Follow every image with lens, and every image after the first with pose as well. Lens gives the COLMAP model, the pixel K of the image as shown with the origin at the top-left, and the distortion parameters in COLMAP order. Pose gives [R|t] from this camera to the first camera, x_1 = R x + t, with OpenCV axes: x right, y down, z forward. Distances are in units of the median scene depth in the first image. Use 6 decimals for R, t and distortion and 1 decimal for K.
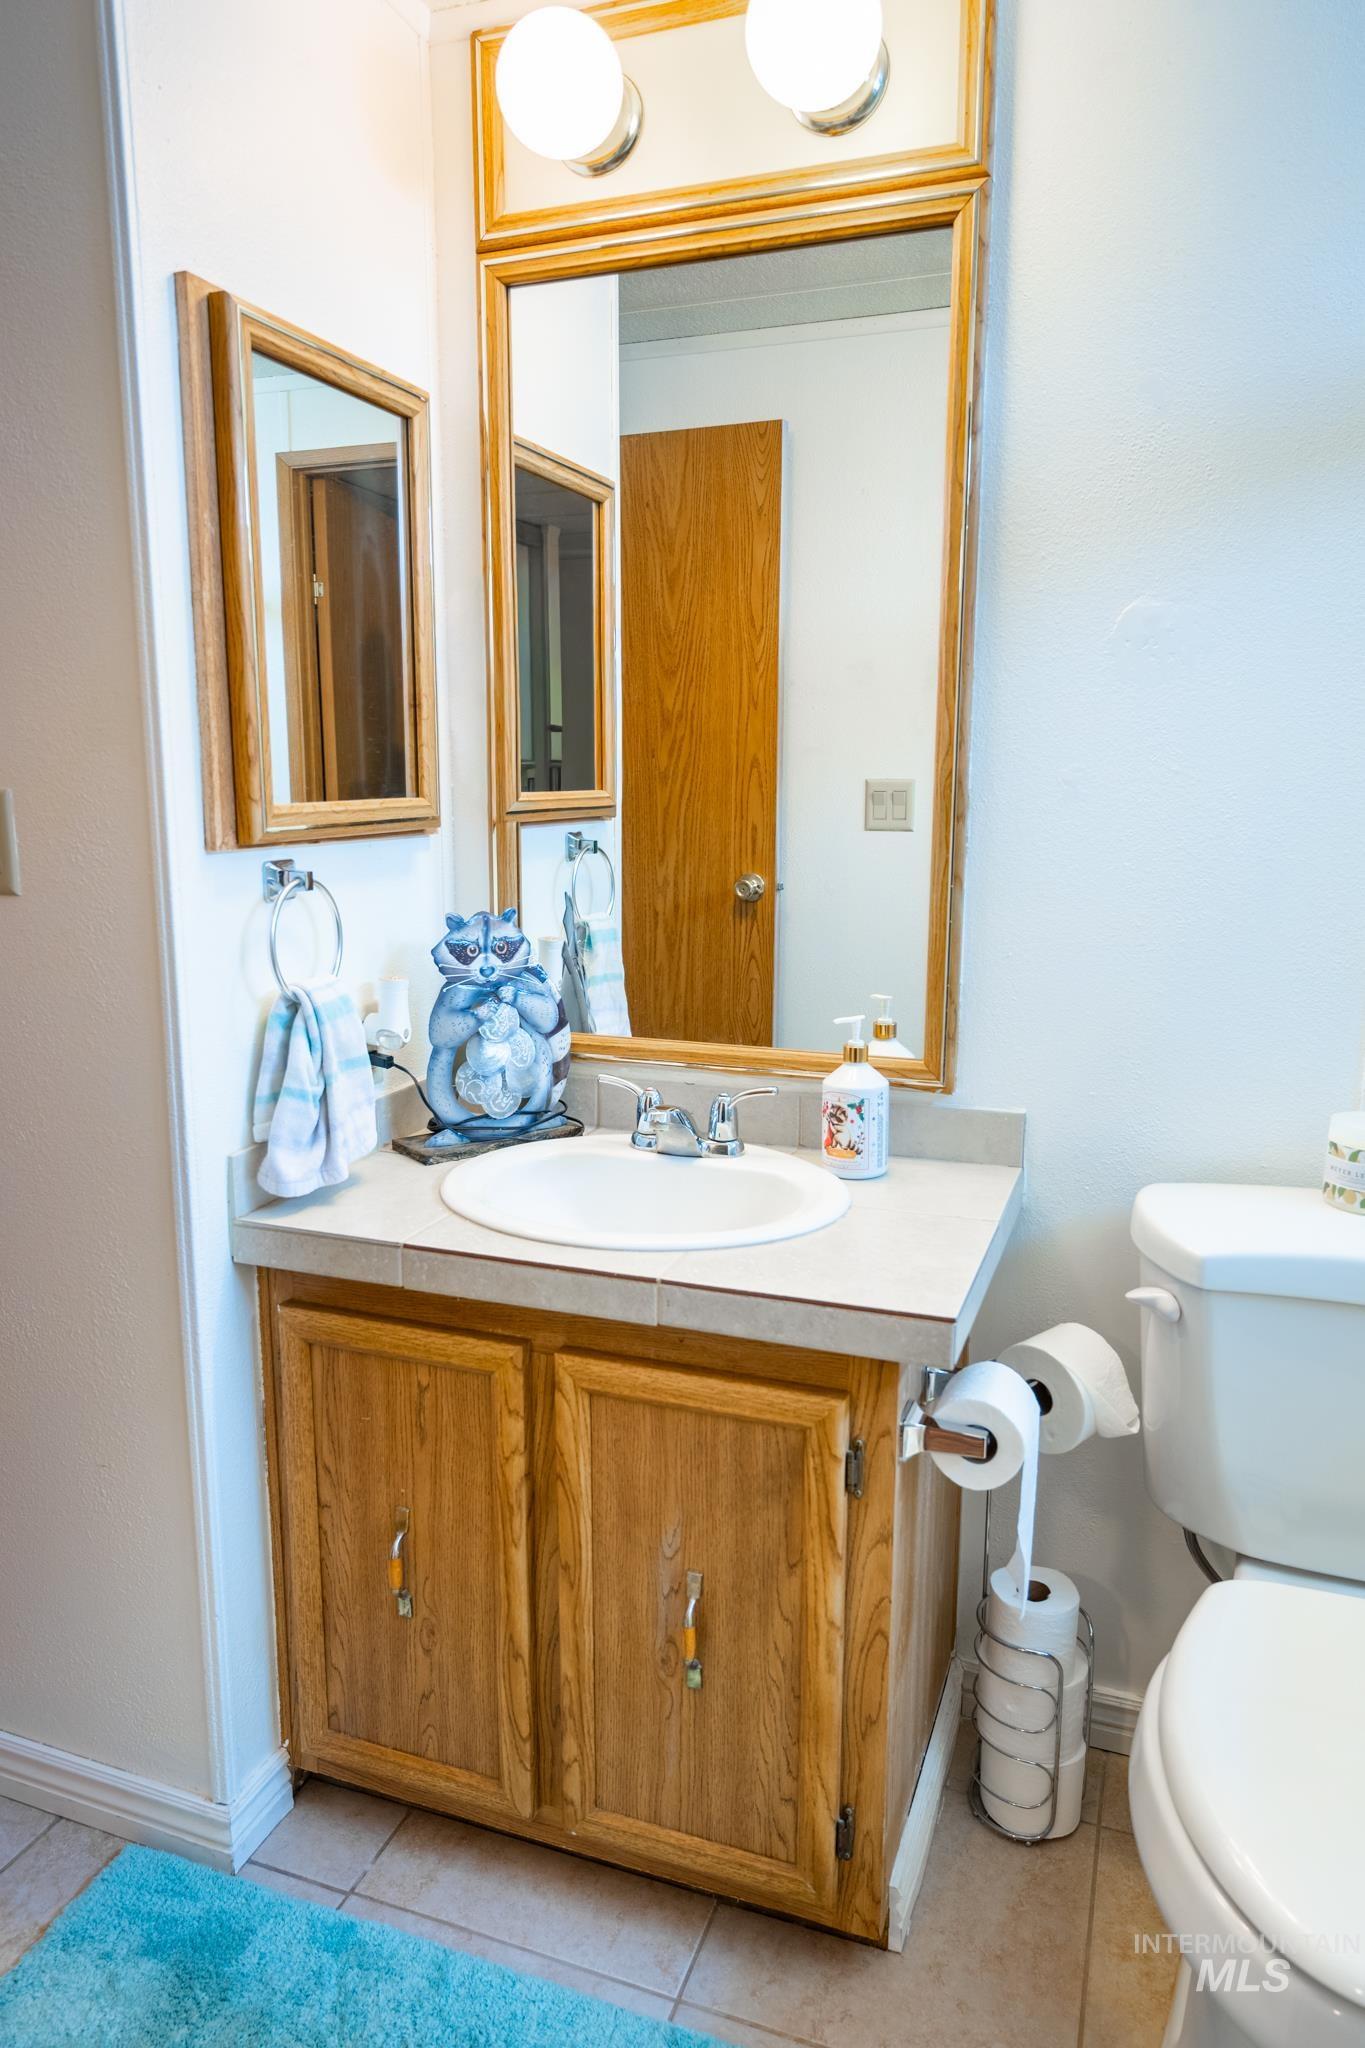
lens RADIAL K [[1375.7, 0, 682.5], [0, 1375.7, 1018.6], [0, 0, 1]] dist [-0.010445, 0.002659]
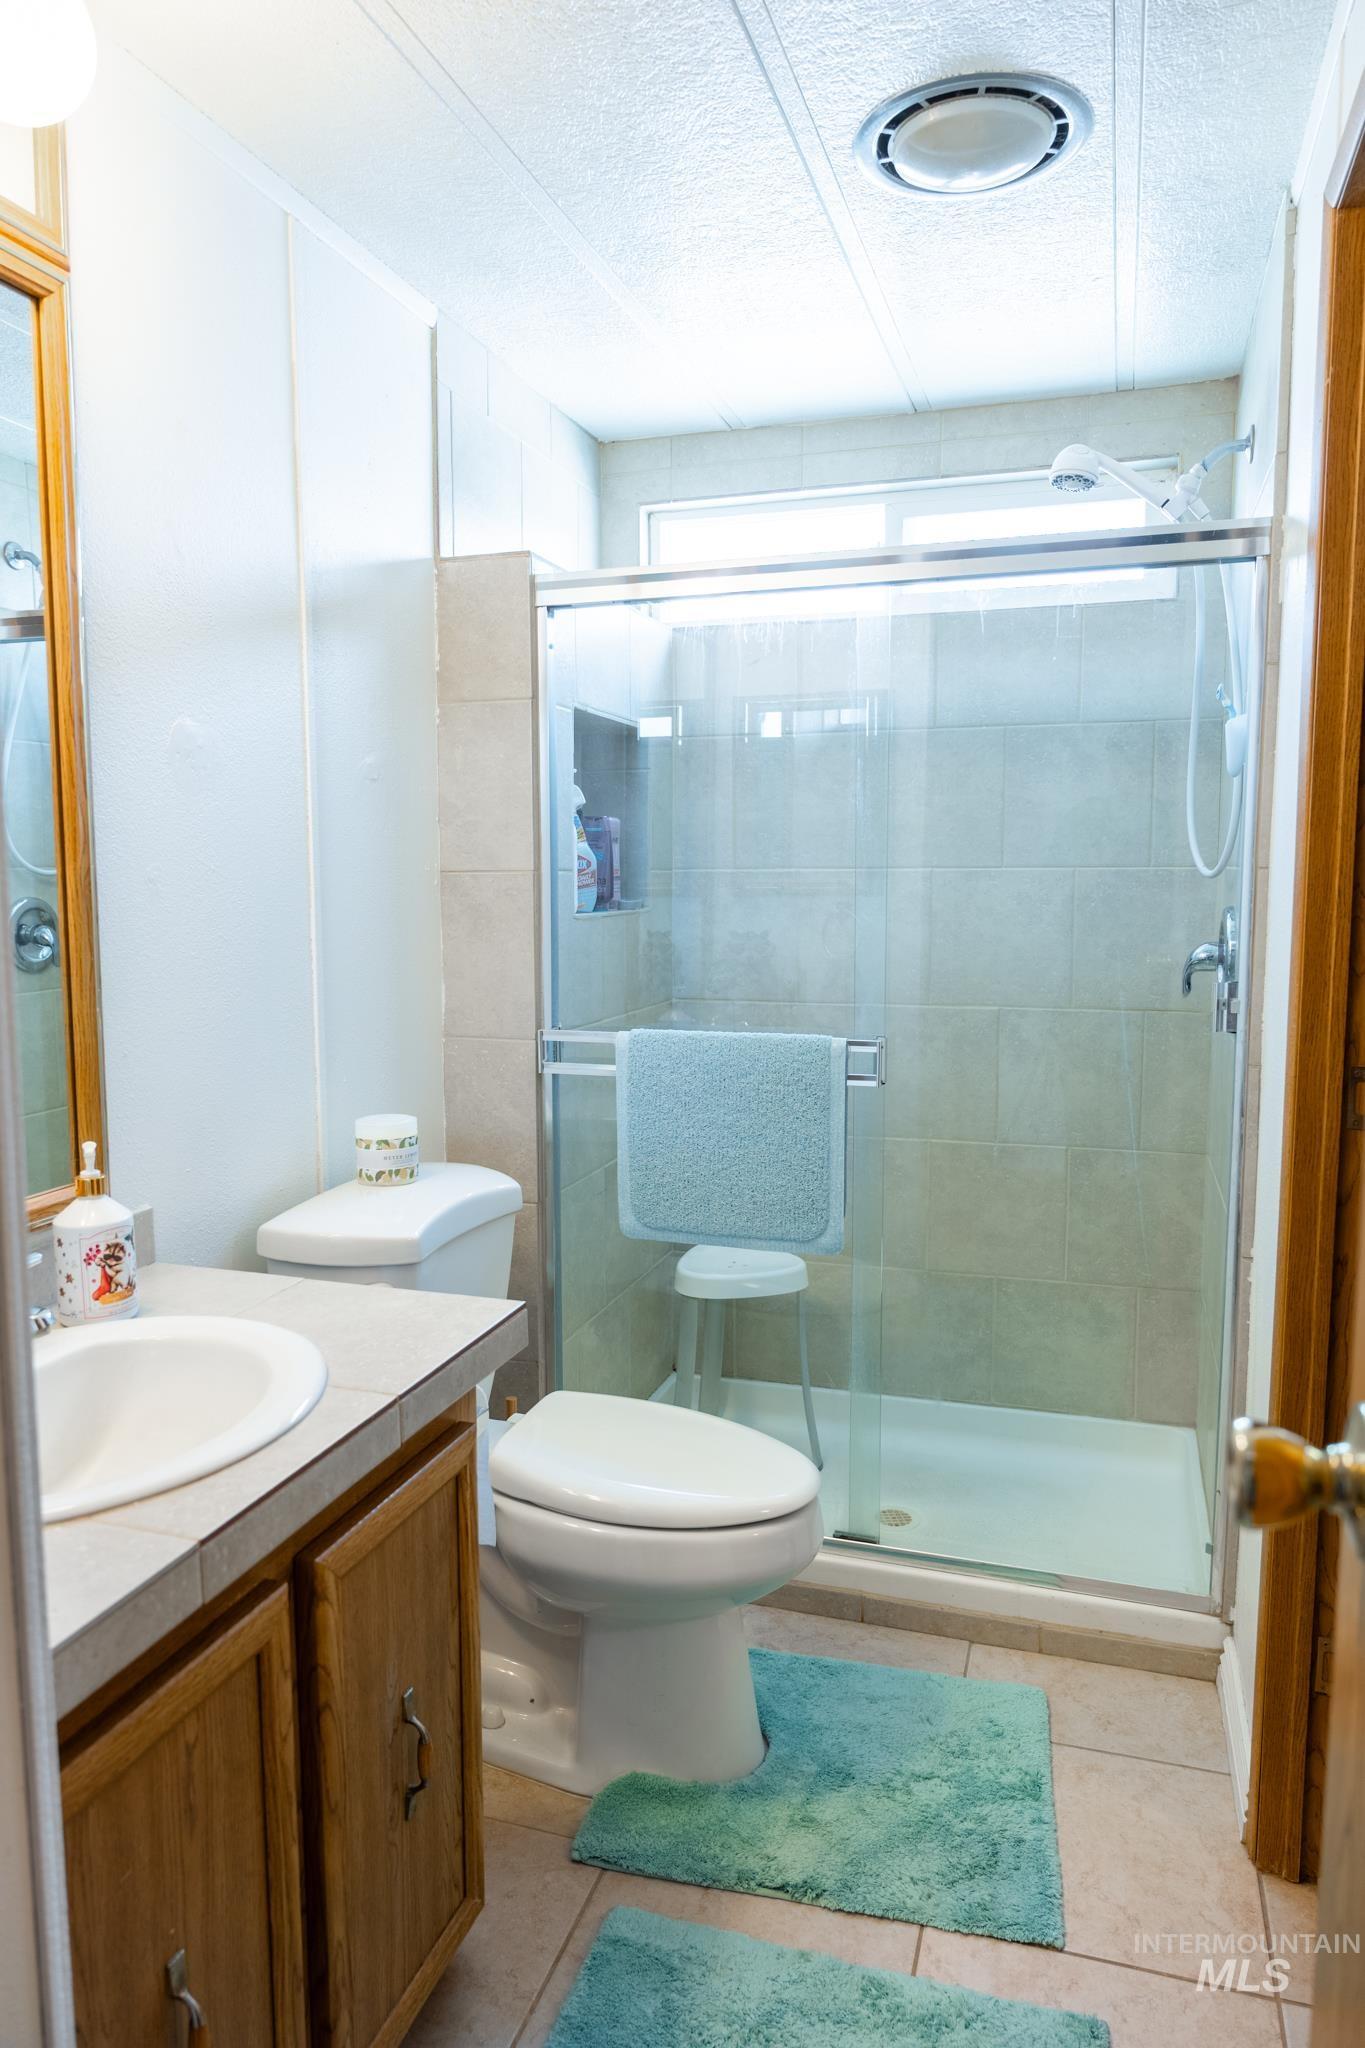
lens RADIAL K [[1375.7, 0, 680.1], [0, 1375.7, 1020.9], [0, 0, 1]] dist [-0.010445, 0.002659]
pose [[-0.060209, -0.108571, 0.992264, -0.848459], [0.175291, 0.977469, 0.117589, -0.128926], [-0.982674, 0.181015, -0.039821, 0.714147]]
